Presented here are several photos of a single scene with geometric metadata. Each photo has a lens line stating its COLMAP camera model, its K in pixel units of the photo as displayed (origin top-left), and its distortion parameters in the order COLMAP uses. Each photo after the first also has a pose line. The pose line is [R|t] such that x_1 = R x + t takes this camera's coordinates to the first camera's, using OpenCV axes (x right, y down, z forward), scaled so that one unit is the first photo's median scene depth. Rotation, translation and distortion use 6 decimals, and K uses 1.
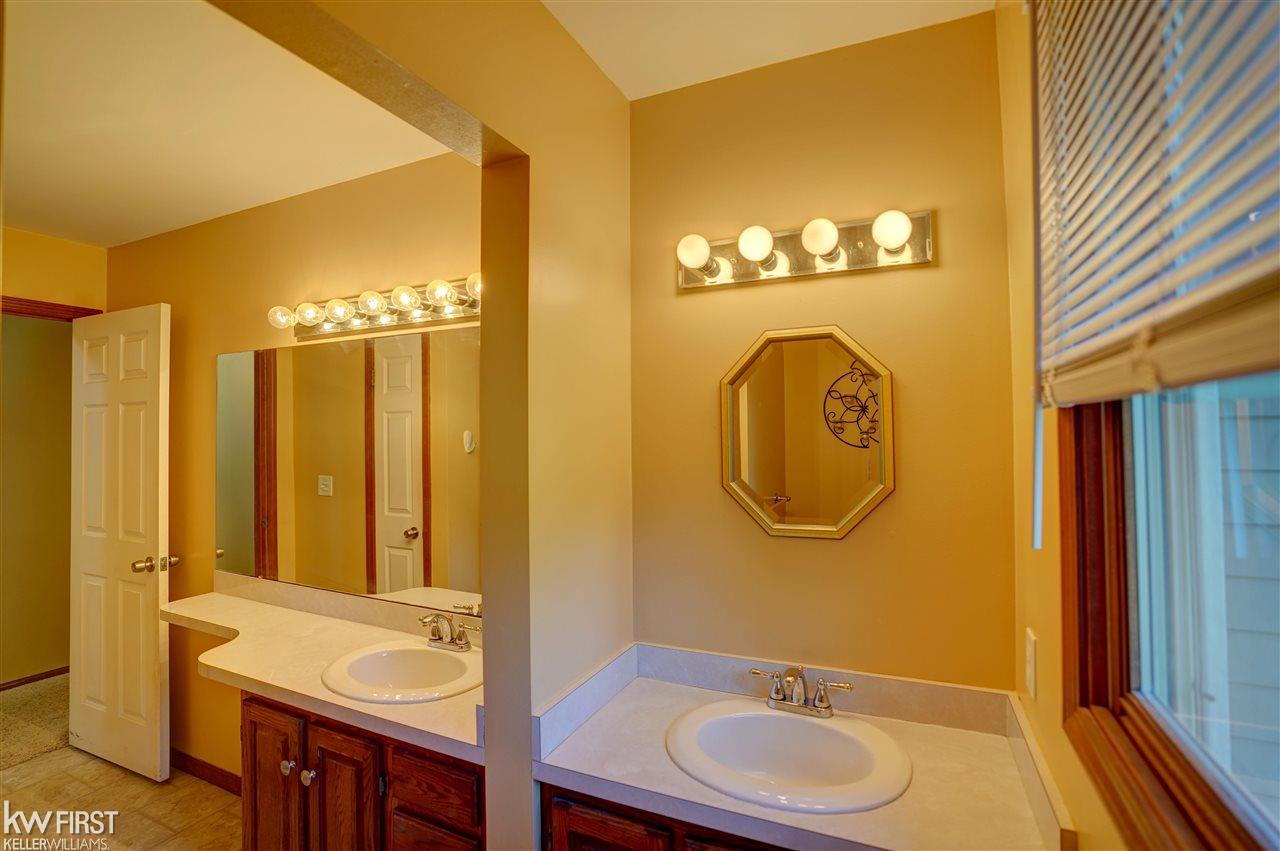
lens RADIAL K [[591.2, 0, 640.5], [0, 591.2, 419.1], [0, 0, 1]] dist [-0.057994, 0.018510]
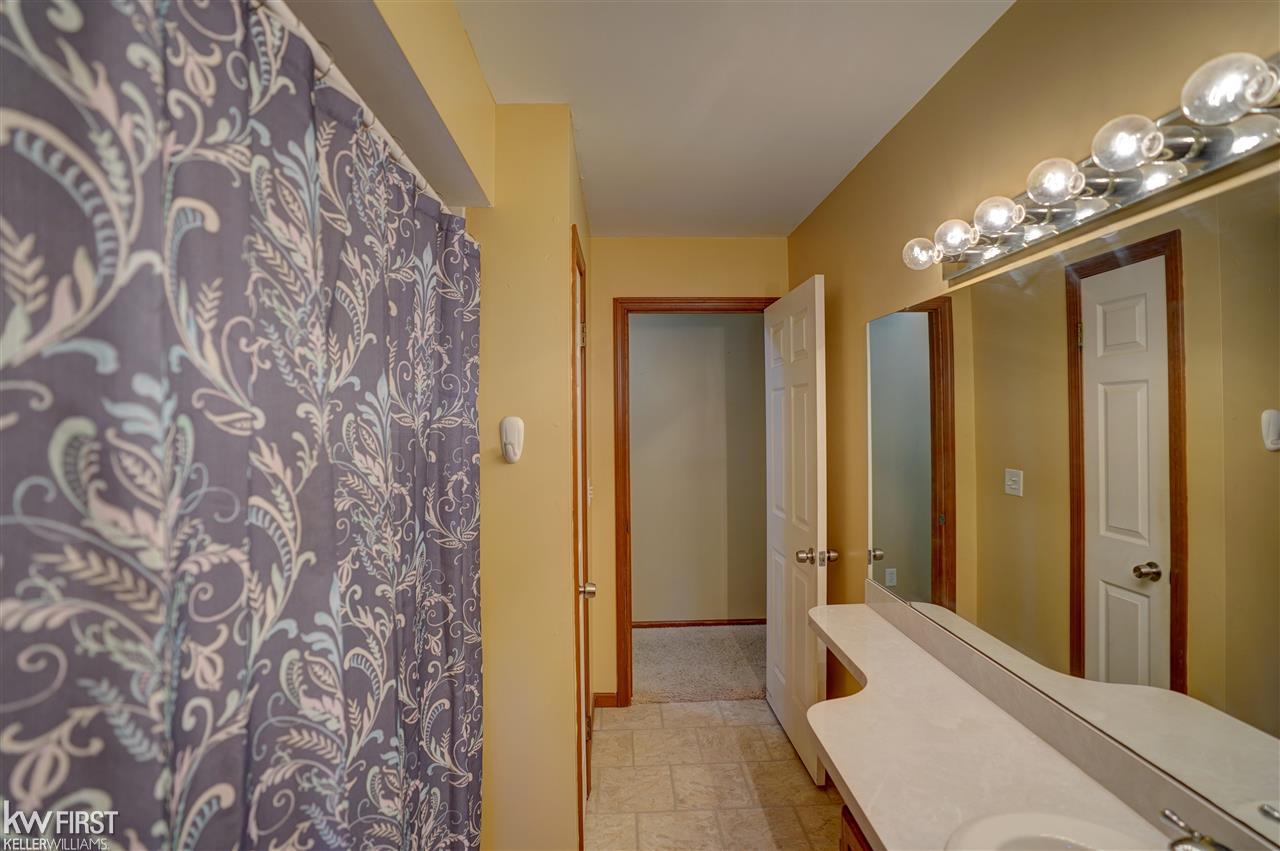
lens RADIAL K [[603.3, 0, 643.0], [0, 603.3, 421.4], [0, 0, 1]] dist [-0.074818, 0.038241]
pose [[0.463922, 0.008616, -0.885834, -0.106614], [0.028240, 0.999301, 0.024509, 0.000676], [0.885426, -0.036386, 0.463354, 0.278378]]
